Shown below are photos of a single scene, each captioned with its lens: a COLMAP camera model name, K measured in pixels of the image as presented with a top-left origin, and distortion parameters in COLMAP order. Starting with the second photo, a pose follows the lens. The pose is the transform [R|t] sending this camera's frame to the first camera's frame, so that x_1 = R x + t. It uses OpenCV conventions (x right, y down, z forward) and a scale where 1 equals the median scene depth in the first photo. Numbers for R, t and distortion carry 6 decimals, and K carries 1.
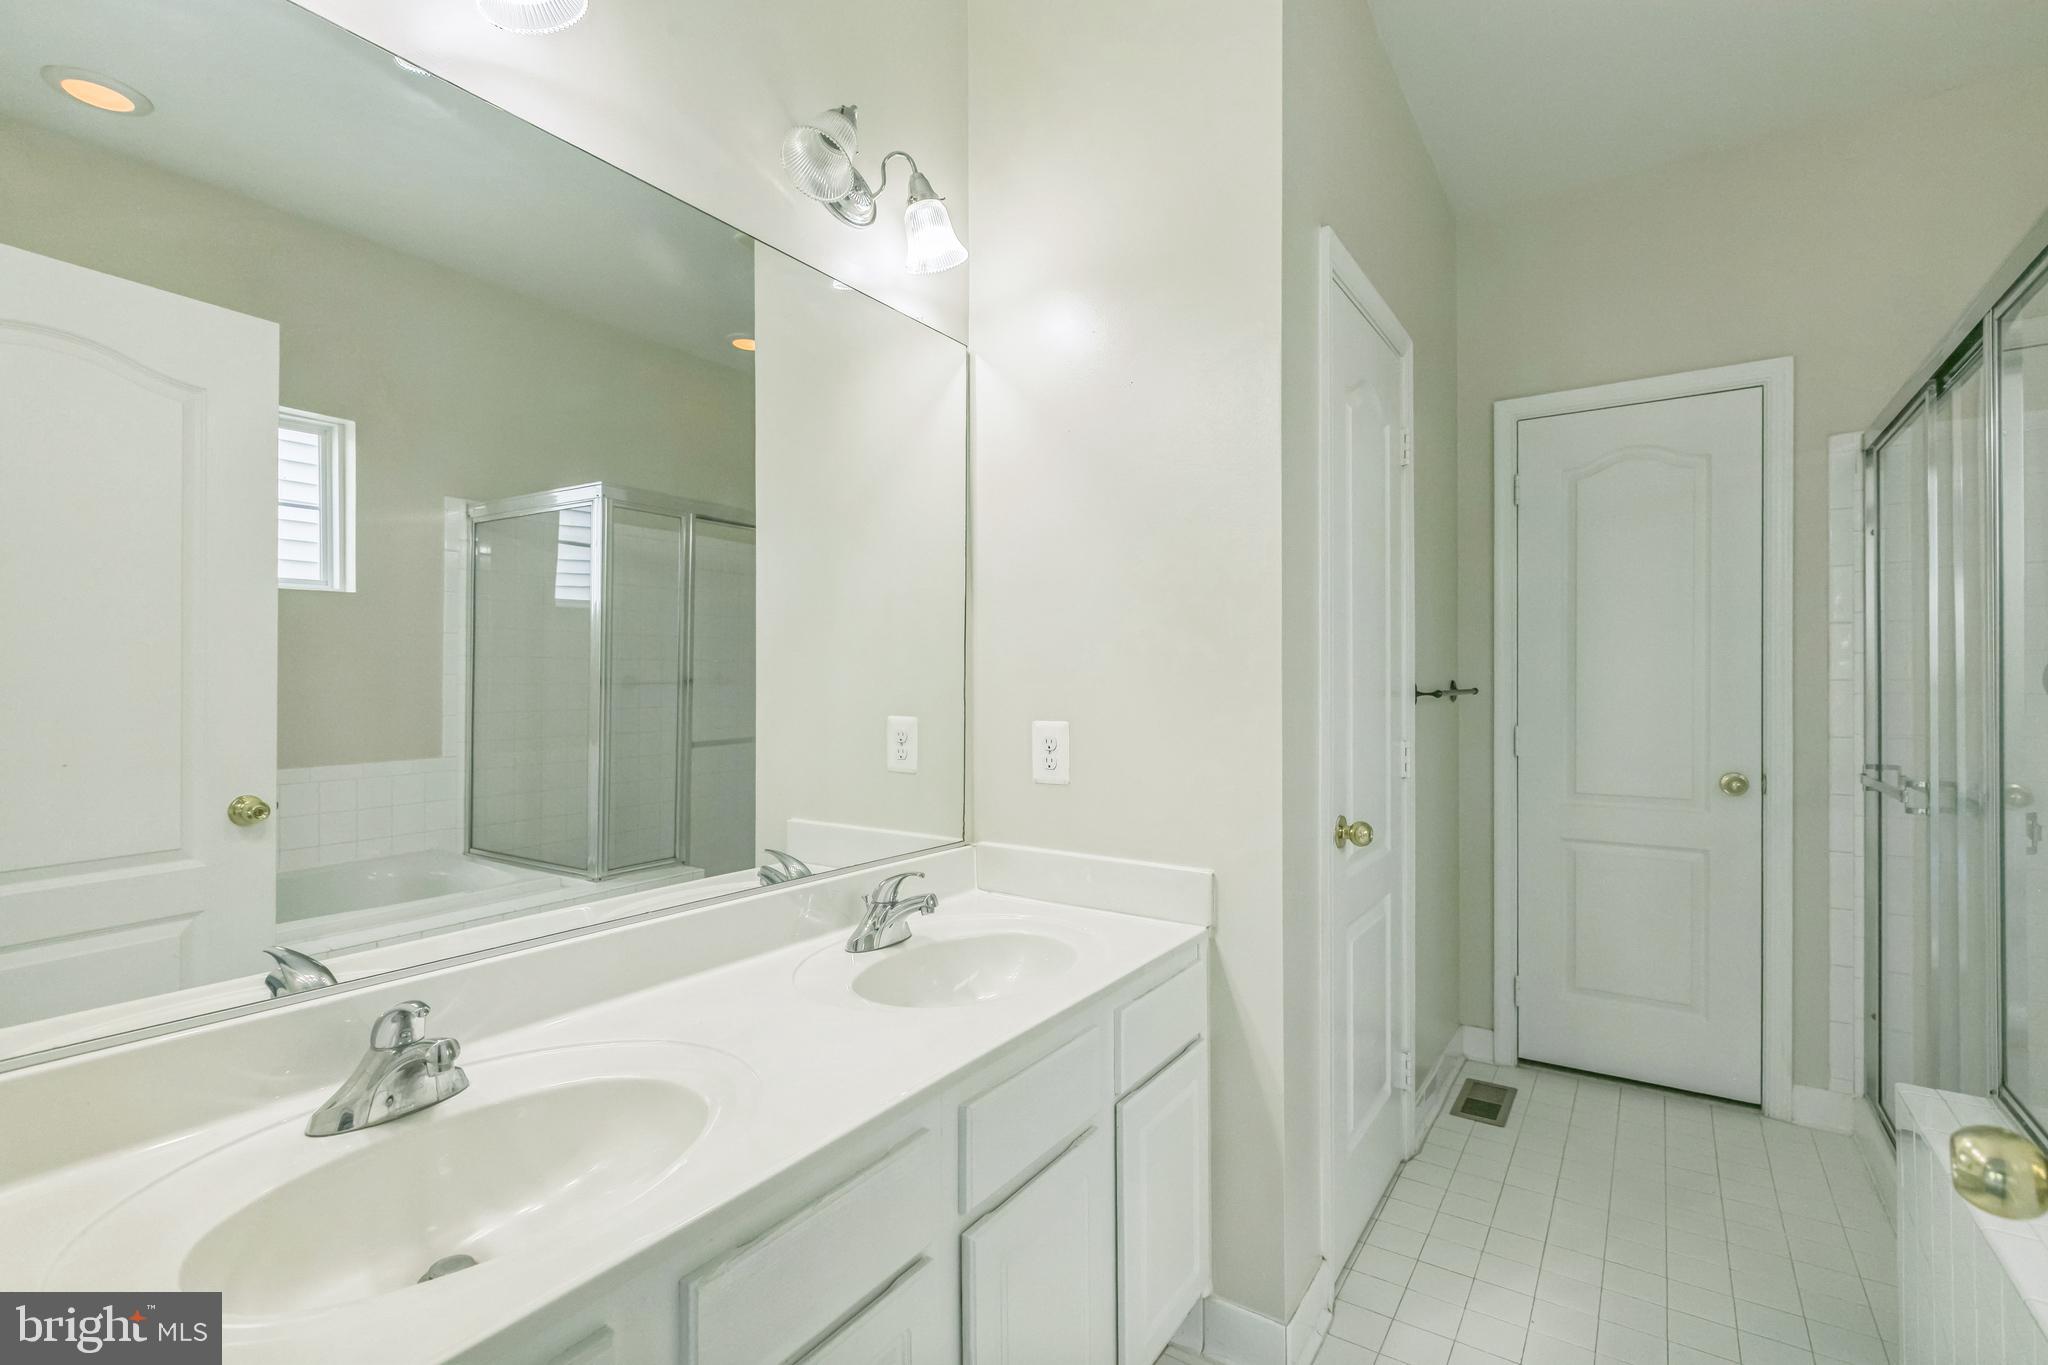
lens RADIAL K [[931.7, 0, 1022.0], [0, 931.7, 677.8], [0, 0, 1]] dist [-0.001120, -0.000661]
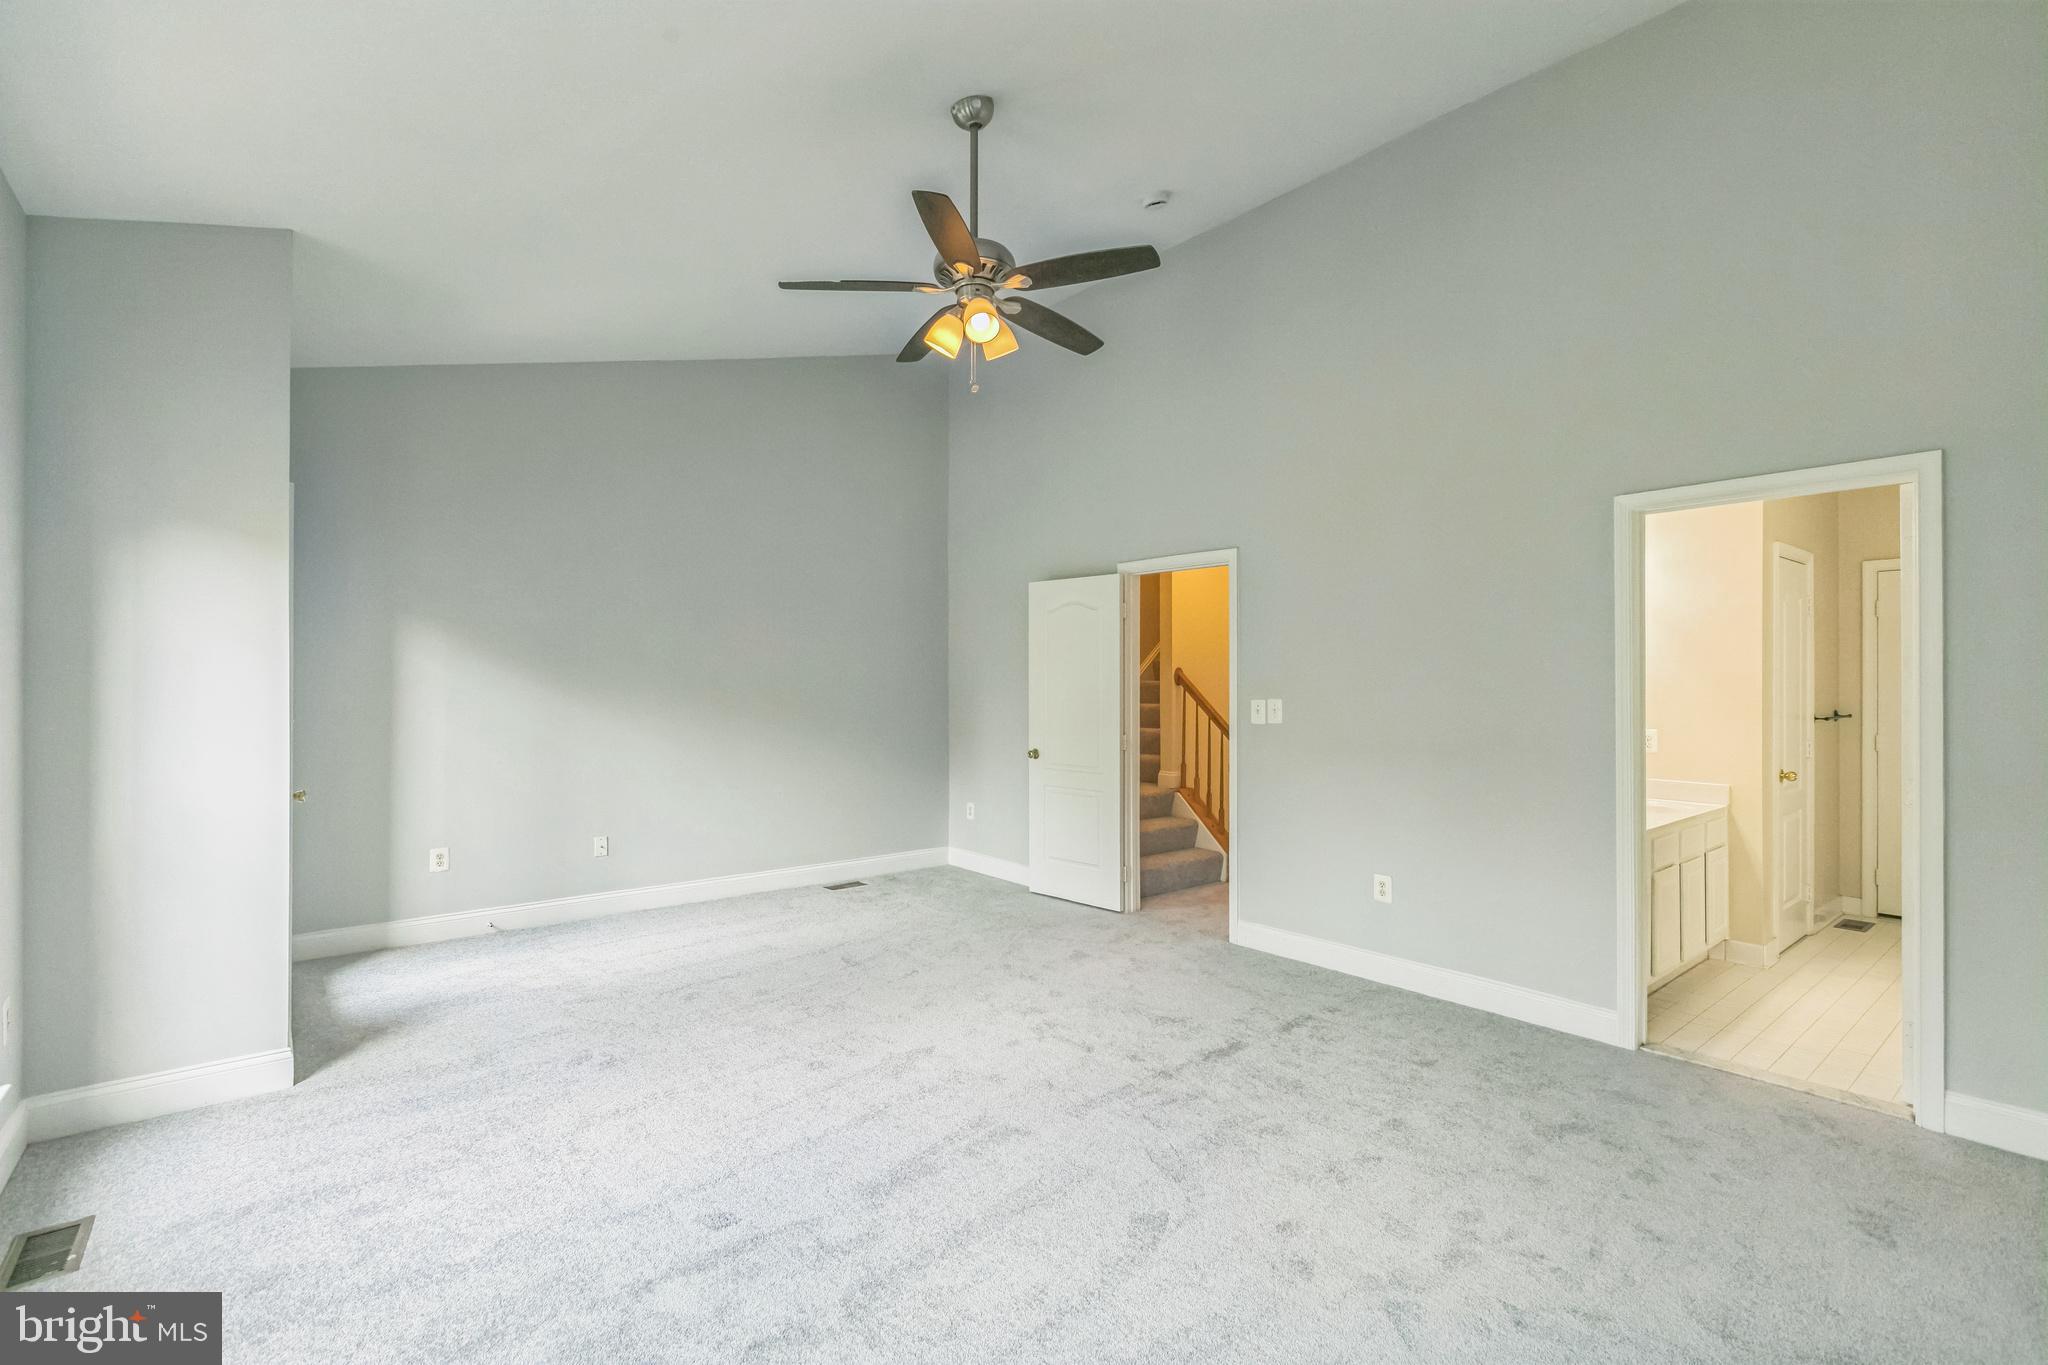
lens RADIAL K [[931.7, 0, 1040.0], [0, 931.7, 686.2], [0, 0, 1]] dist [-0.001120, -0.000661]
pose [[0.961518, 0.000454, -0.274741, -0.715785], [0.000804, 0.999990, 0.004469, -0.069653], [0.274741, -0.004518, 0.961508, -1.575157]]
